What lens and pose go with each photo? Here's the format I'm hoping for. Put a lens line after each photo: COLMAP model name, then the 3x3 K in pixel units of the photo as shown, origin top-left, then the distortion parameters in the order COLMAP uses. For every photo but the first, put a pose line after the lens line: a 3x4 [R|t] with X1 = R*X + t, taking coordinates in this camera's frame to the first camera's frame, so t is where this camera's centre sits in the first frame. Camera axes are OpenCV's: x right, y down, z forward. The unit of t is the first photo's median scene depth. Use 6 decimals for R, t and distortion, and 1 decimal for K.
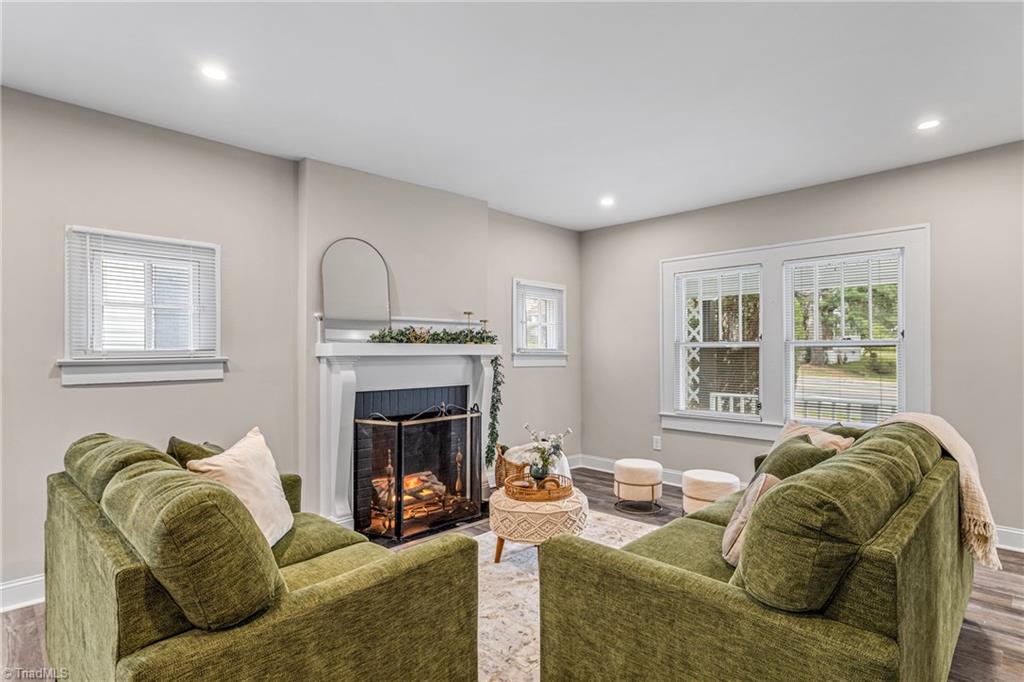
lens RADIAL K [[525.2, 0, 516.0], [0, 525.2, 345.9], [0, 0, 1]] dist [0.006151, -0.002195]
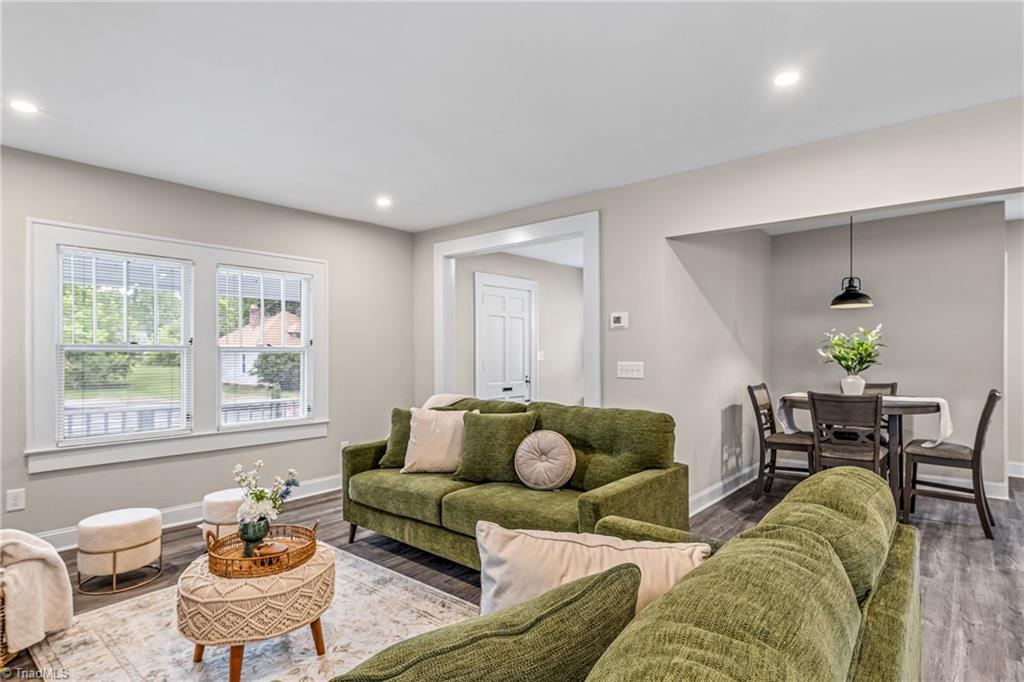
lens RADIAL K [[525.2, 0, 520.1], [0, 525.2, 356.6], [0, 0, 1]] dist [0.006151, -0.002195]
pose [[-0.065460, -0.002631, 0.997852, -0.532049], [-0.005879, 0.999980, 0.002251, 0.005044], [-0.997838, -0.005719, -0.065474, 0.537280]]
